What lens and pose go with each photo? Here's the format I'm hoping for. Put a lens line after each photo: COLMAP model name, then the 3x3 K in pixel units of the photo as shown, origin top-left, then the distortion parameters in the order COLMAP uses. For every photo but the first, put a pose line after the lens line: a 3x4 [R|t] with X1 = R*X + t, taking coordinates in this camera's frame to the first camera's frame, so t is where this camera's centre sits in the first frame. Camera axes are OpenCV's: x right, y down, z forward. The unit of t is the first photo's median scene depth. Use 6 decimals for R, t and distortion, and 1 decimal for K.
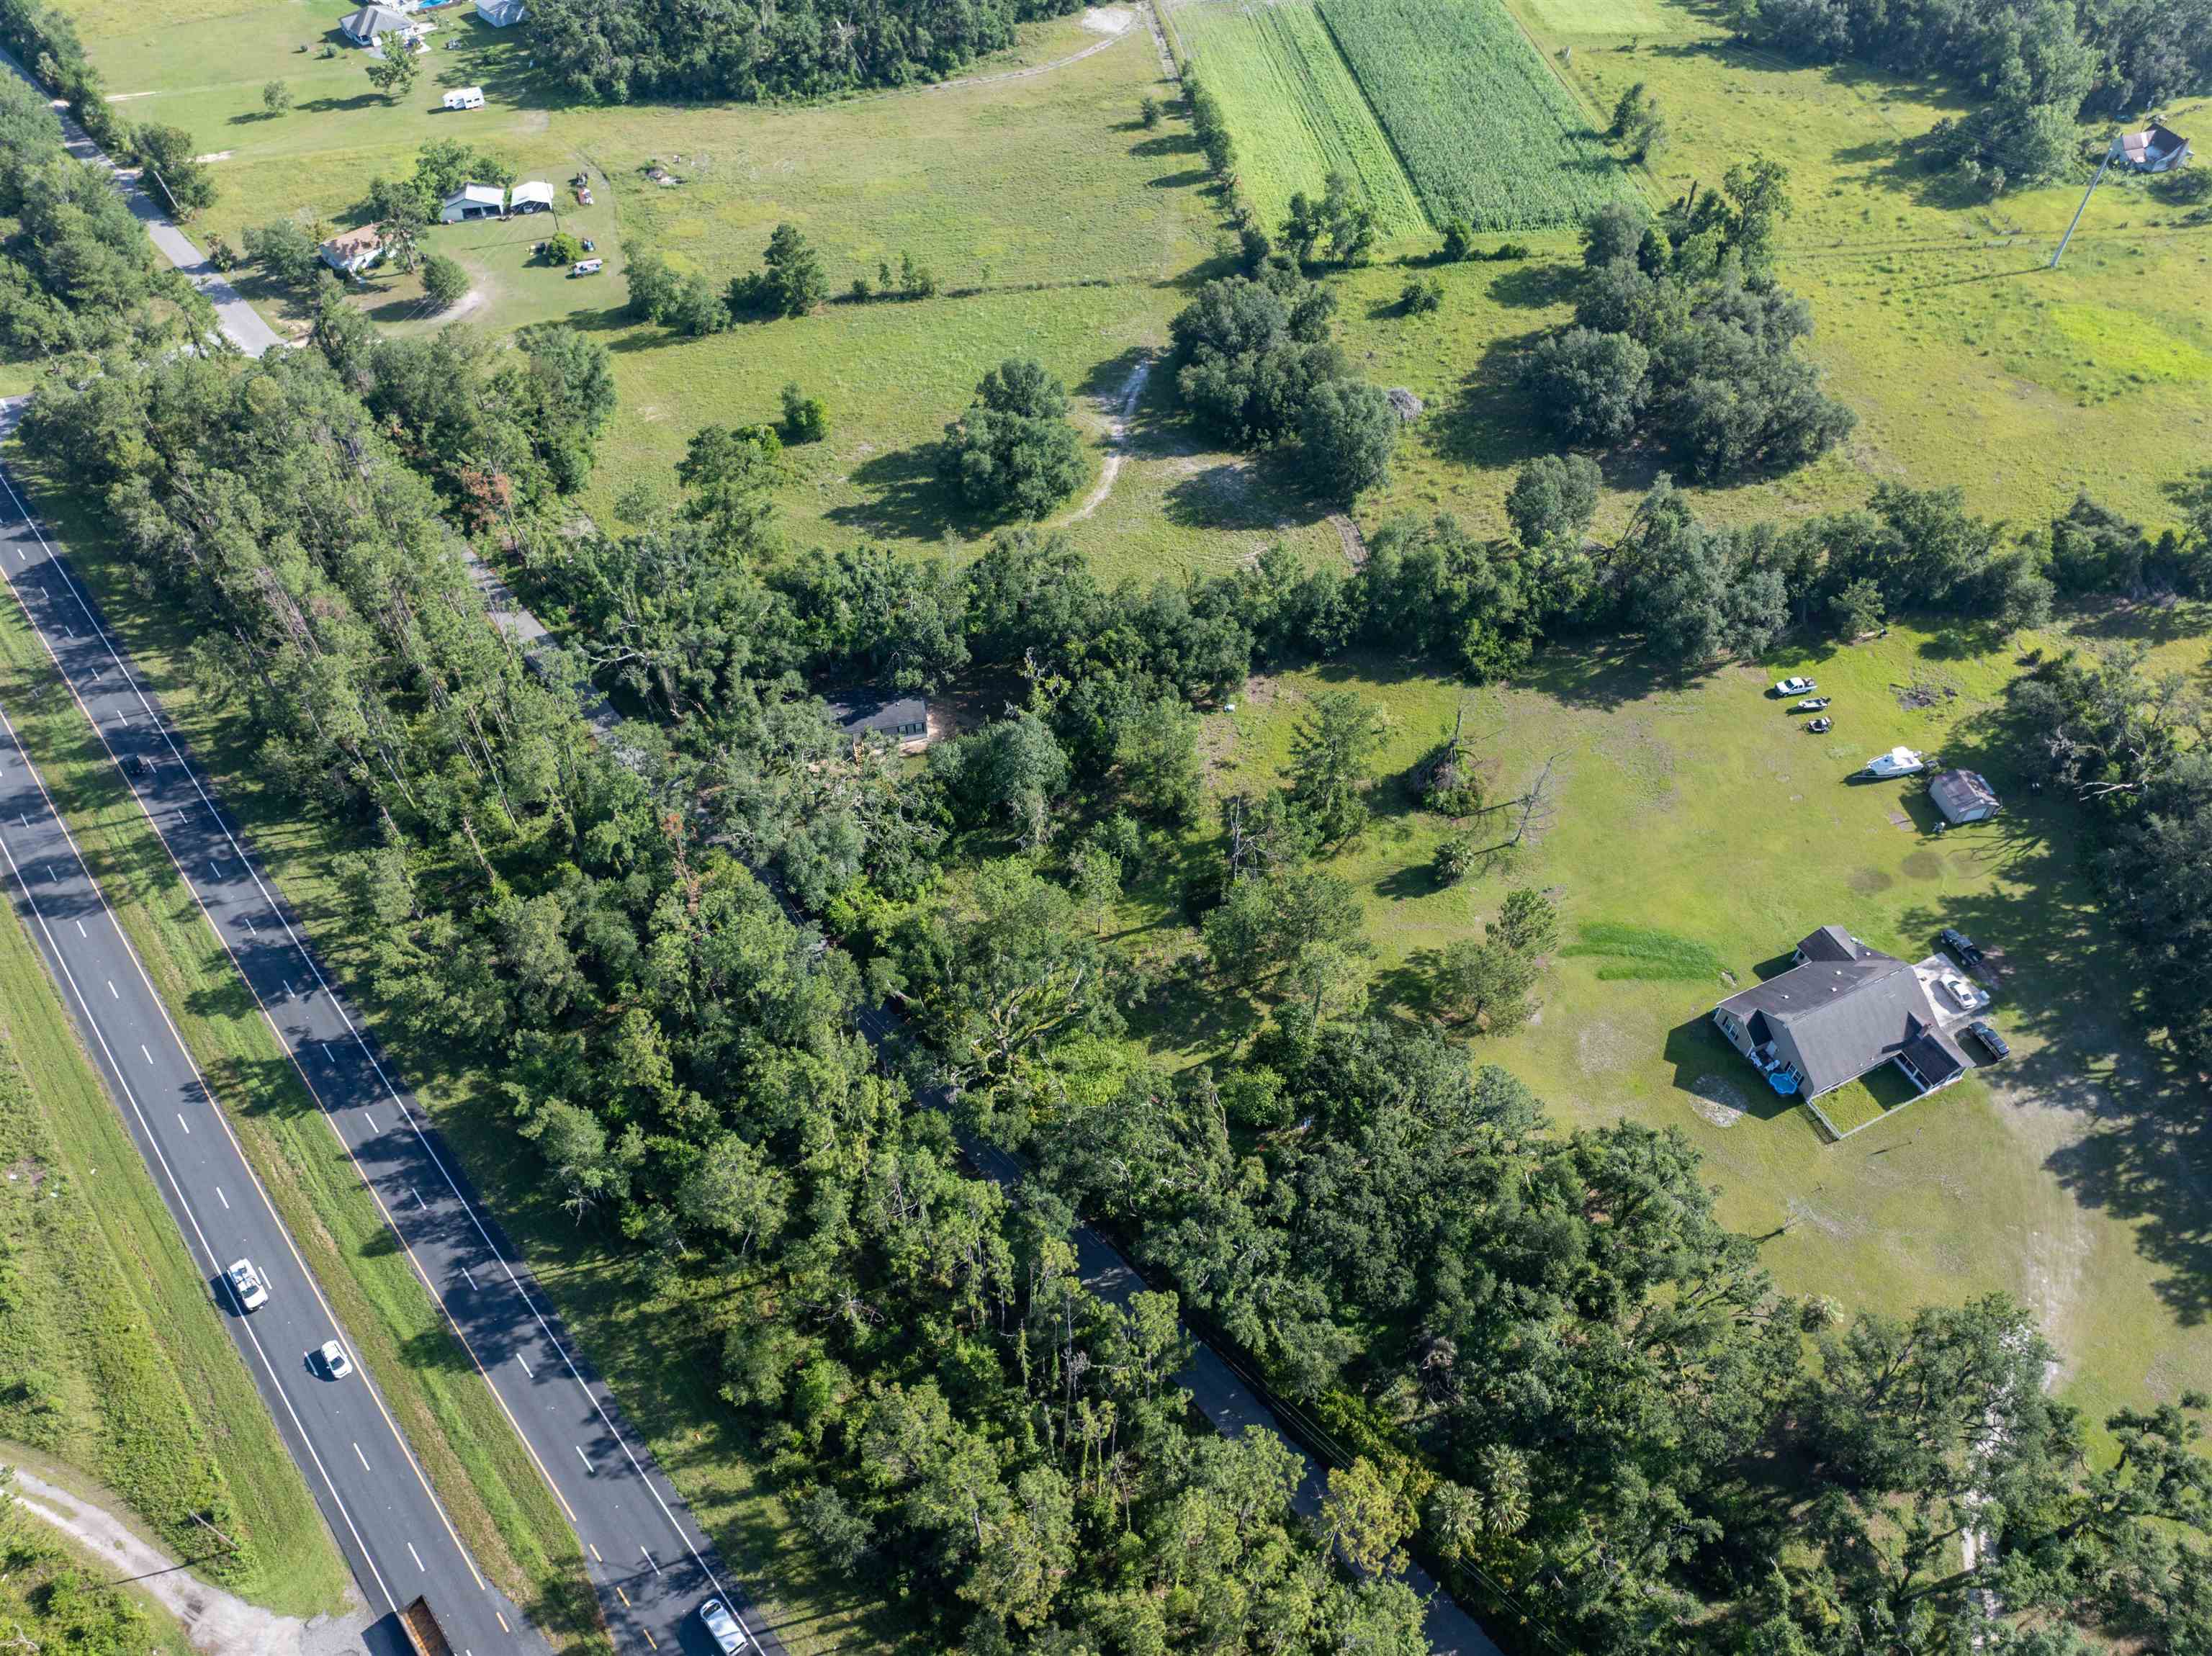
lens RADIAL K [[1555.3, 0, 1106.0], [0, 1555.3, 828.0], [0, 0, 1]] dist [-0.060142, 0.031582]
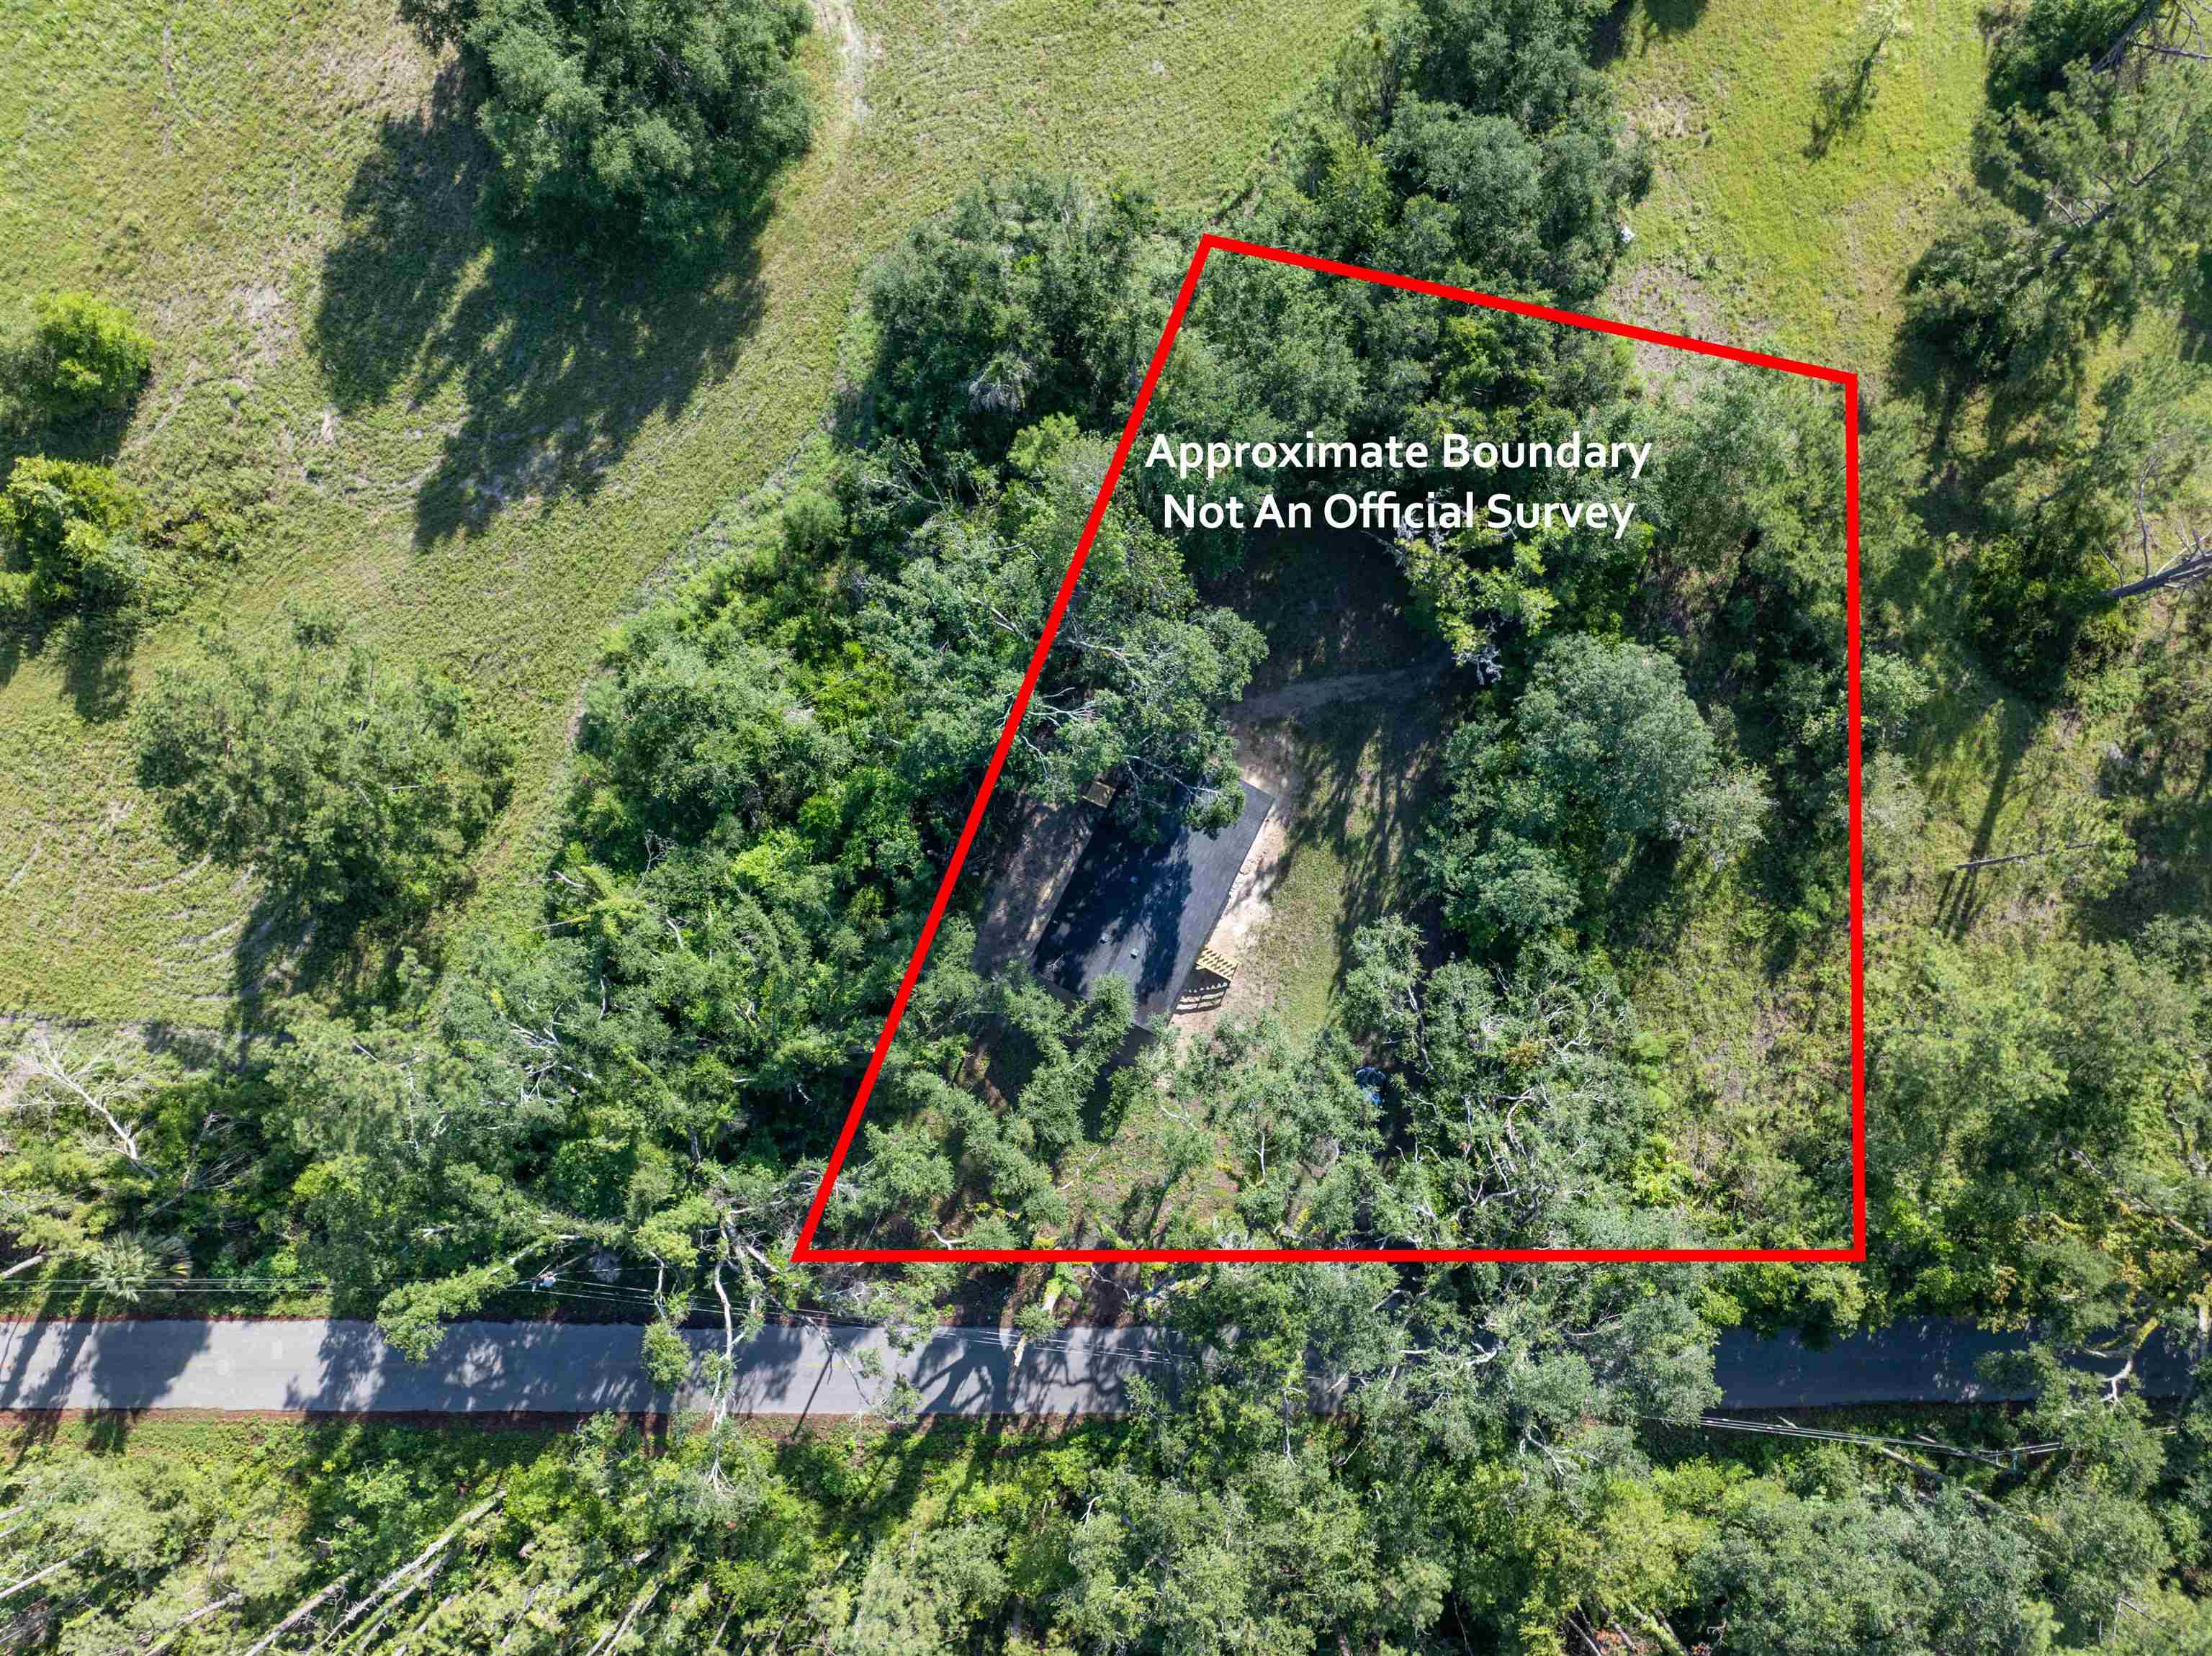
lens RADIAL K [[1560.0, 0, 1106.0], [0, 1560.0, 828.0], [0, 0, 1]] dist [-0.068458, 0.042449]
pose [[0.641703, -0.761486, 0.091416, -0.182601], [0.575444, 0.556835, 0.598998, -0.330253], [-0.507033, -0.331774, 0.795515, 0.663927]]
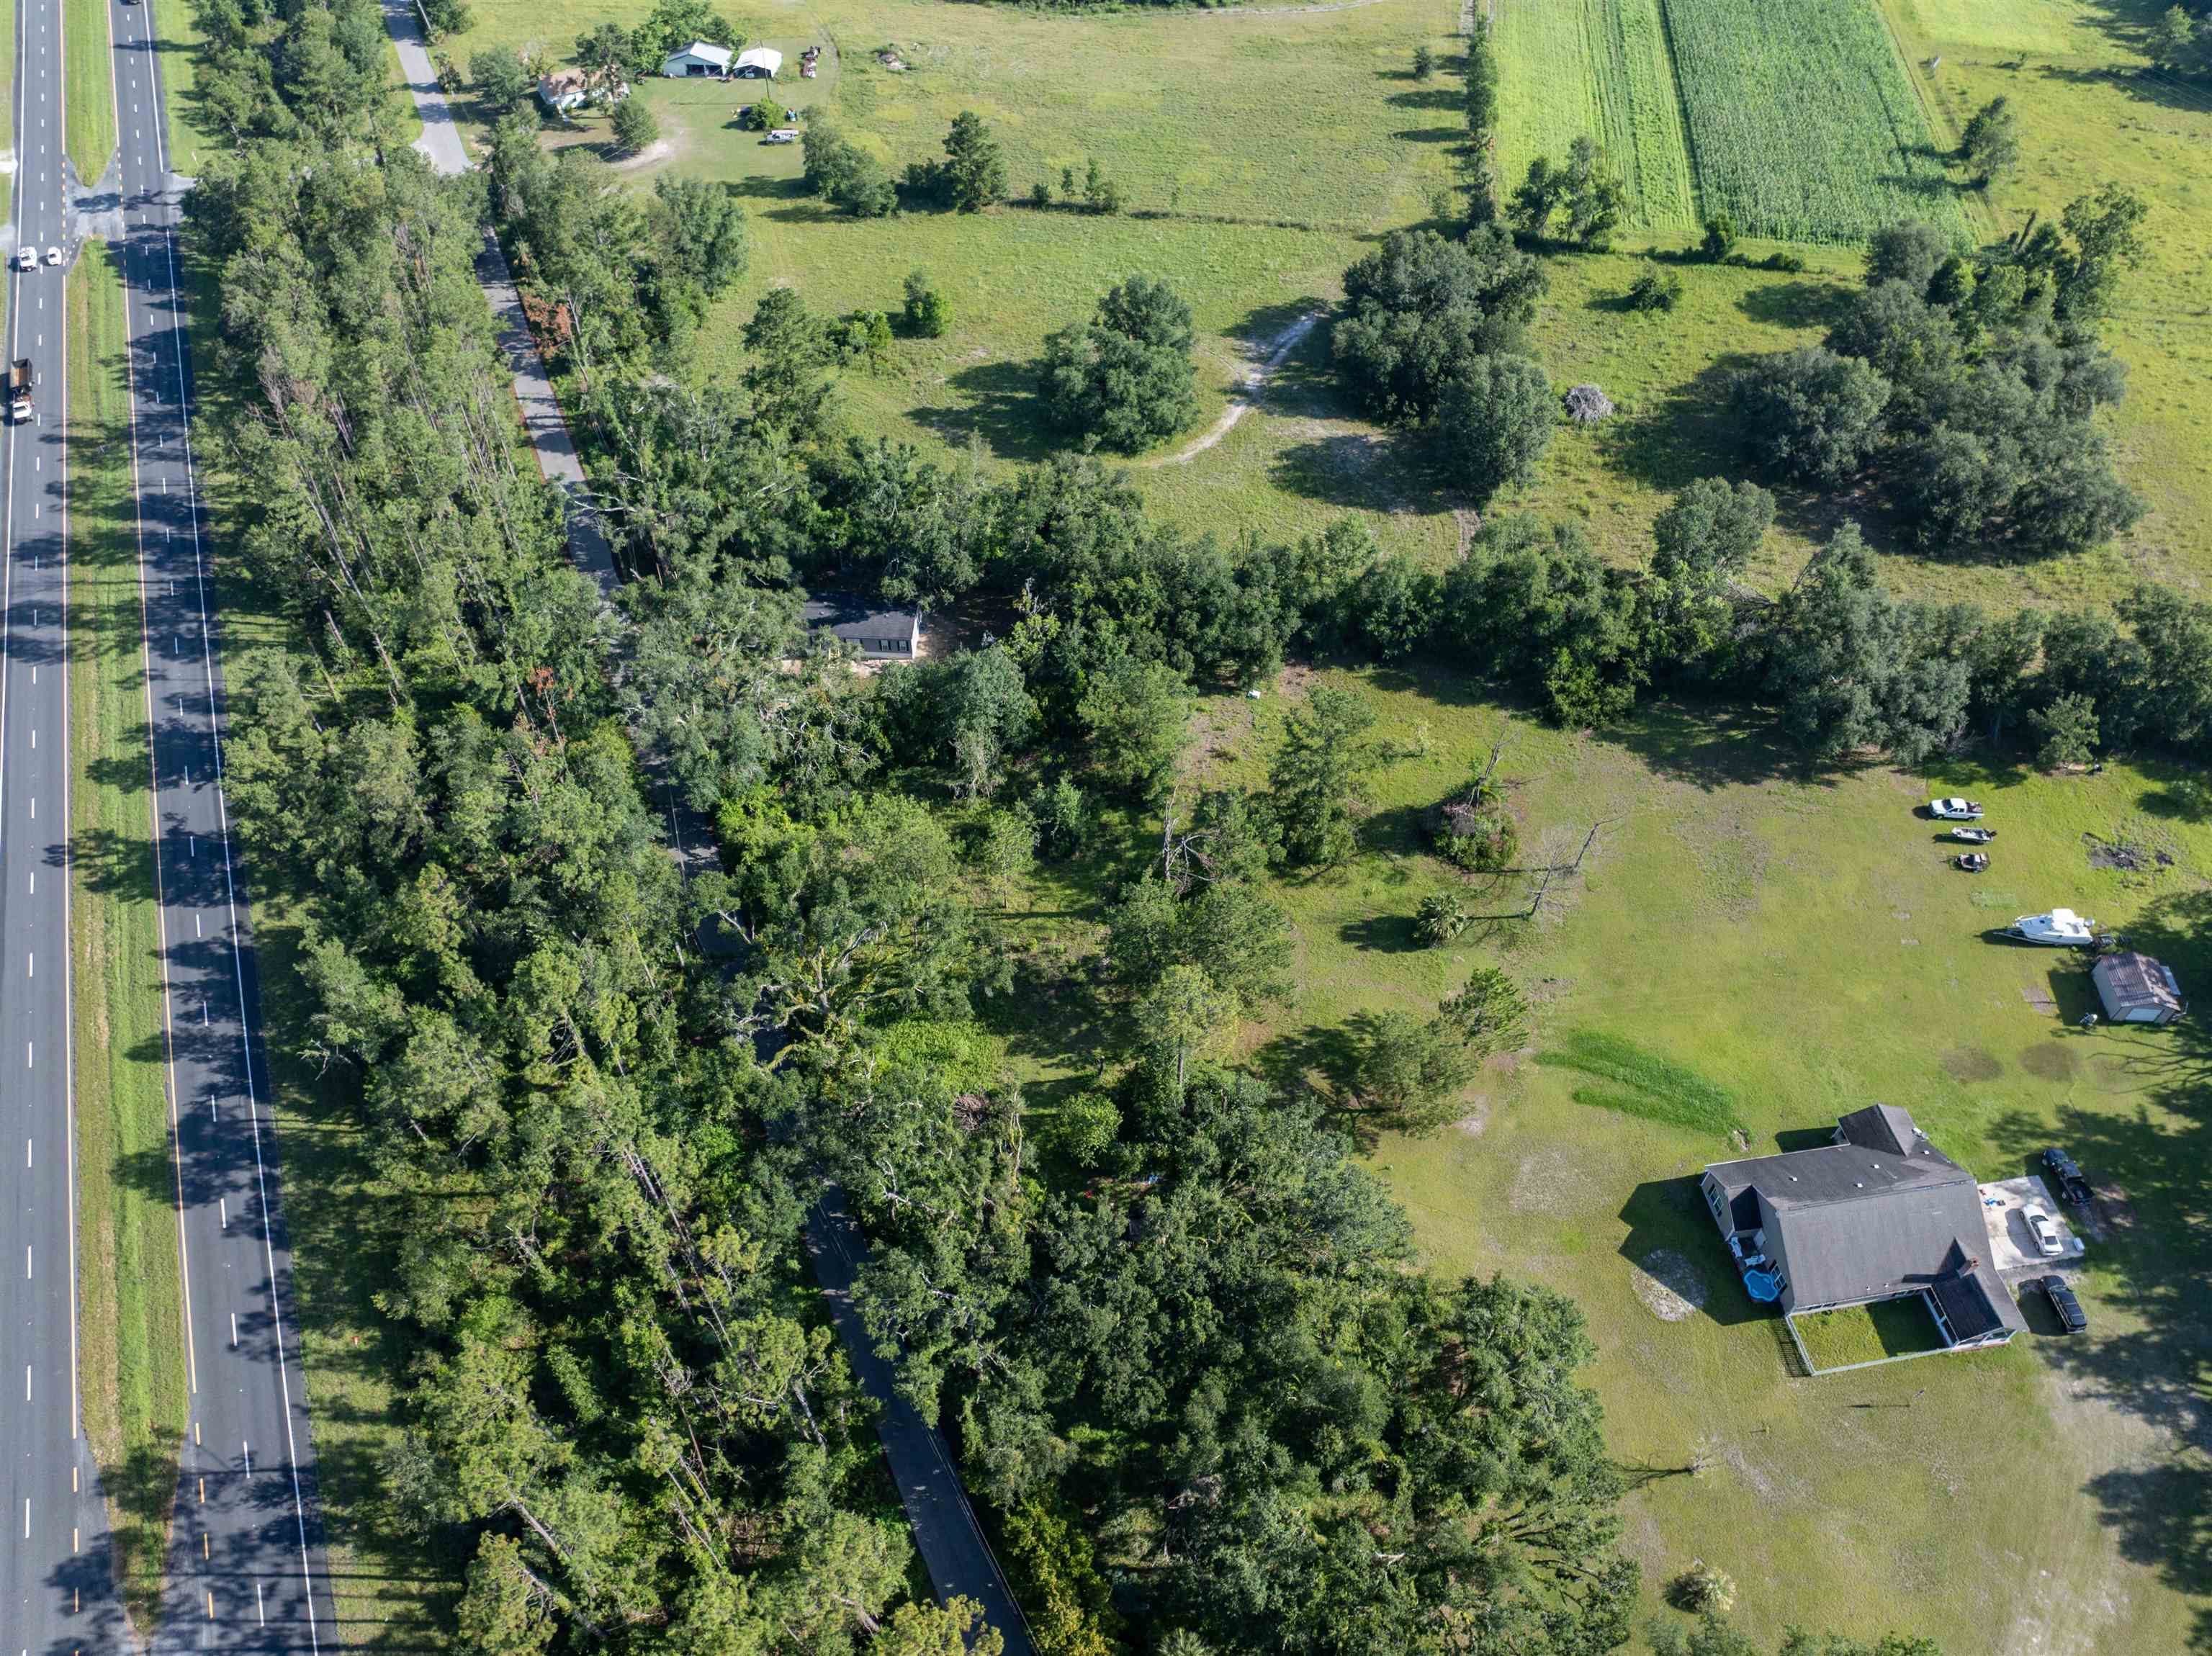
lens RADIAL K [[1560.0, 0, 1106.0], [0, 1560.0, 828.0], [0, 0, 1]] dist [-0.068458, 0.042449]
pose [[0.959273, 0.212743, -0.185840, 0.175870], [-0.213248, 0.976841, 0.017508, -0.002401], [0.185261, 0.022835, 0.982424, 0.137355]]
